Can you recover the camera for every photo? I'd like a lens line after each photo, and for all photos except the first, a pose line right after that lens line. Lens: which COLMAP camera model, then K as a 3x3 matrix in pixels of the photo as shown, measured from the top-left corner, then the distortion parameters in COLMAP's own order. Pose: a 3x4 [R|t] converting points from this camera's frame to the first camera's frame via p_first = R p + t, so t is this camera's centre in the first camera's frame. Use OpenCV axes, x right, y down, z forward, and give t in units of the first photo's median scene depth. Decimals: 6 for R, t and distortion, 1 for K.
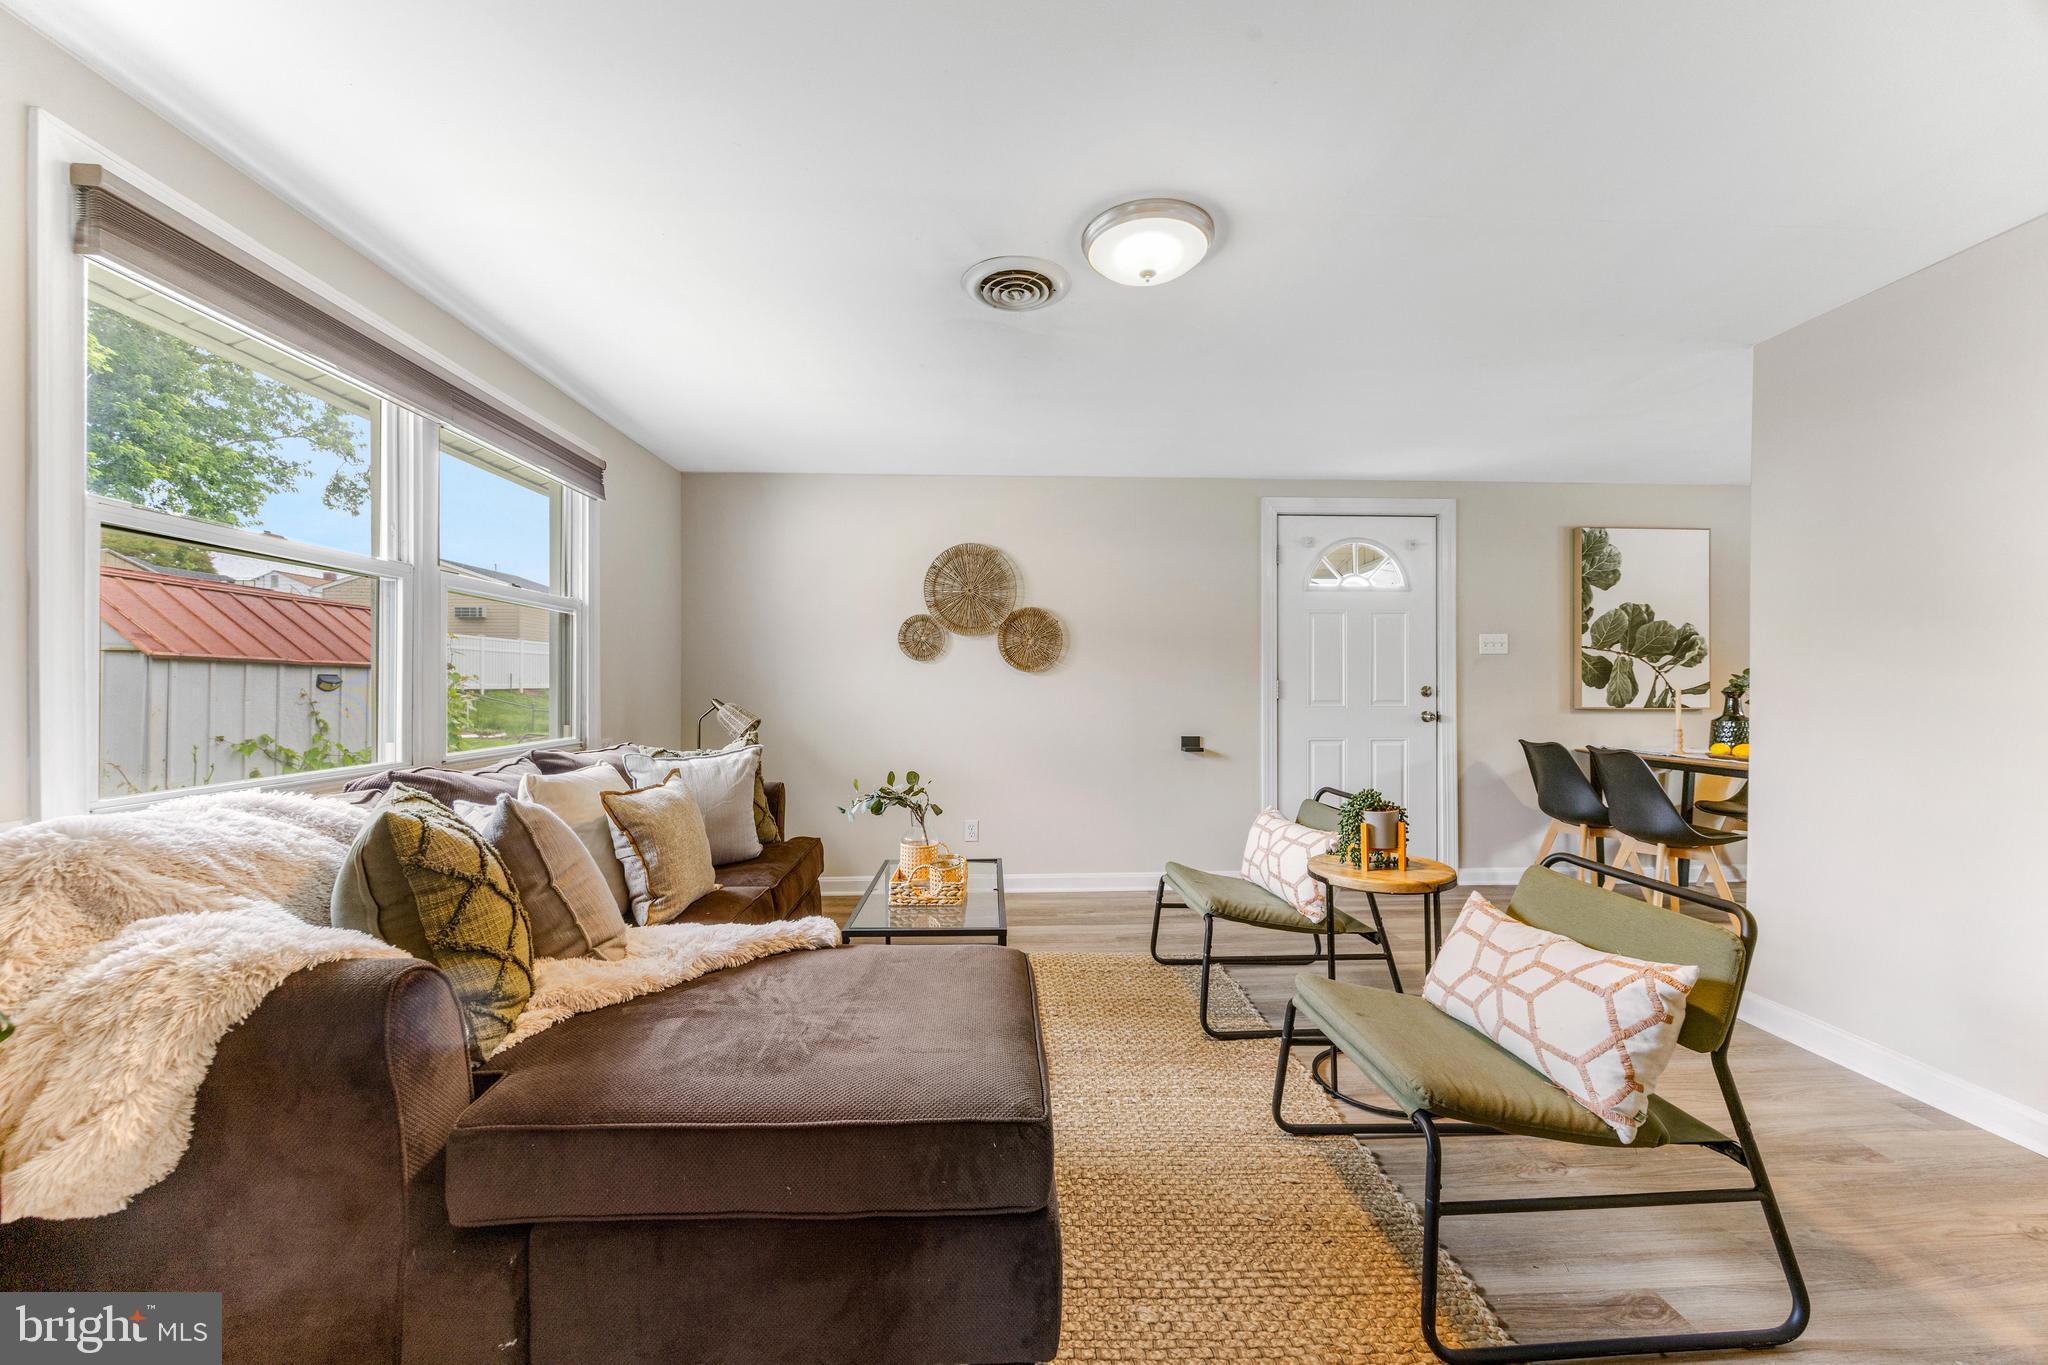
lens RADIAL K [[791.8, 0, 1026.7], [0, 791.8, 676.9], [0, 0, 1]] dist [-0.001385, -0.000157]
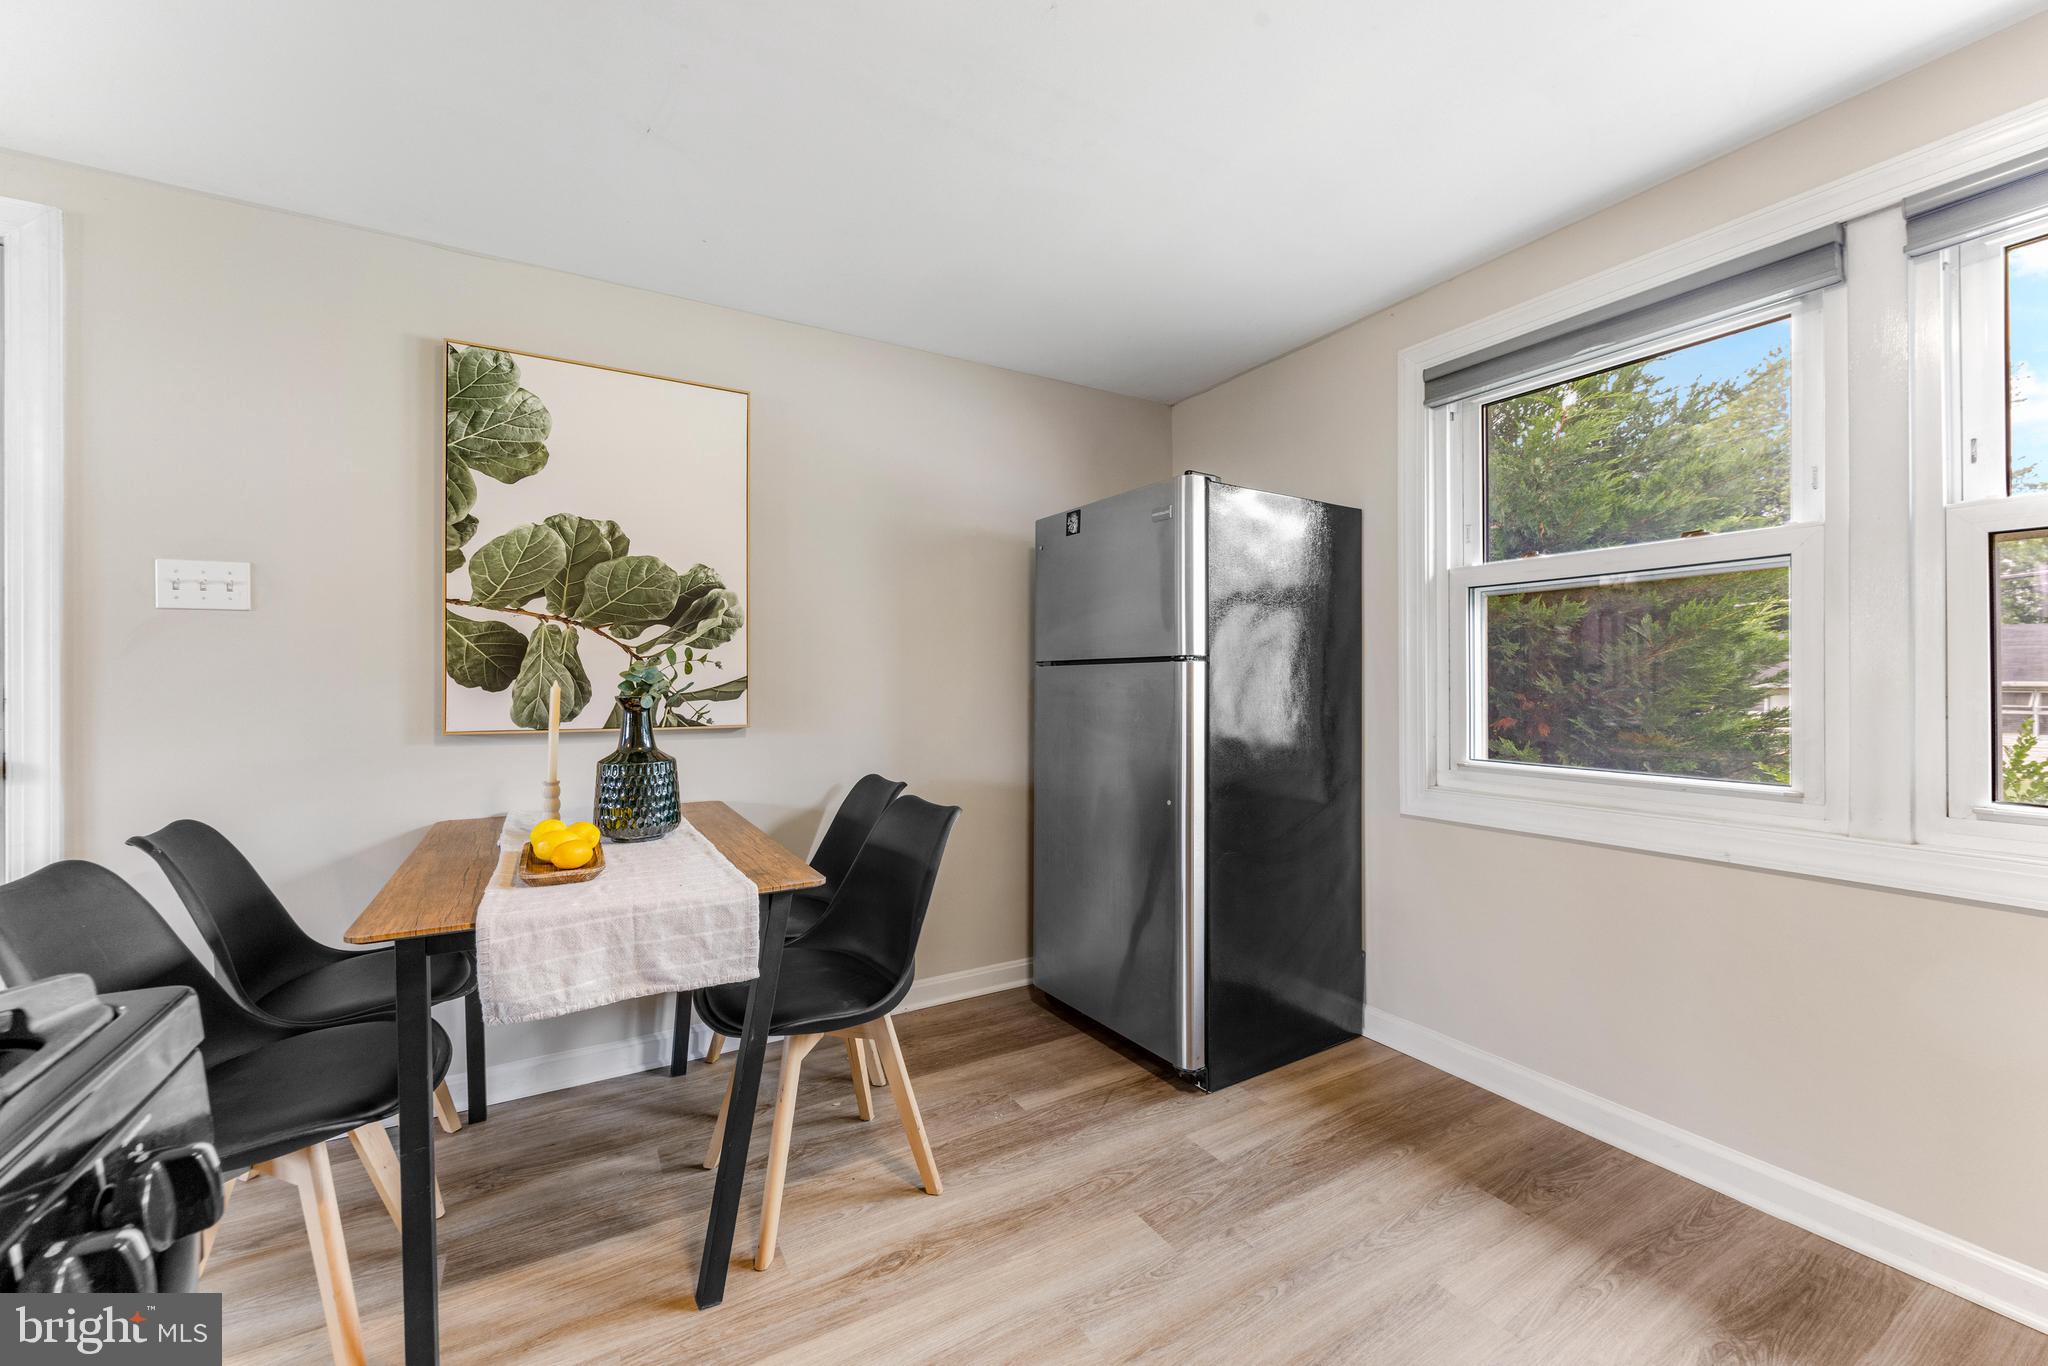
lens RADIAL K [[806.4, 0, 1006.8], [0, 806.4, 682.7], [0, 0, 1]] dist [0.001634, 0.000020]
pose [[0.893222, -0.003284, 0.449604, 0.781680], [0.000065, 0.999974, 0.007177, 0.006409], [-0.449616, -0.006381, 0.893199, 0.434484]]
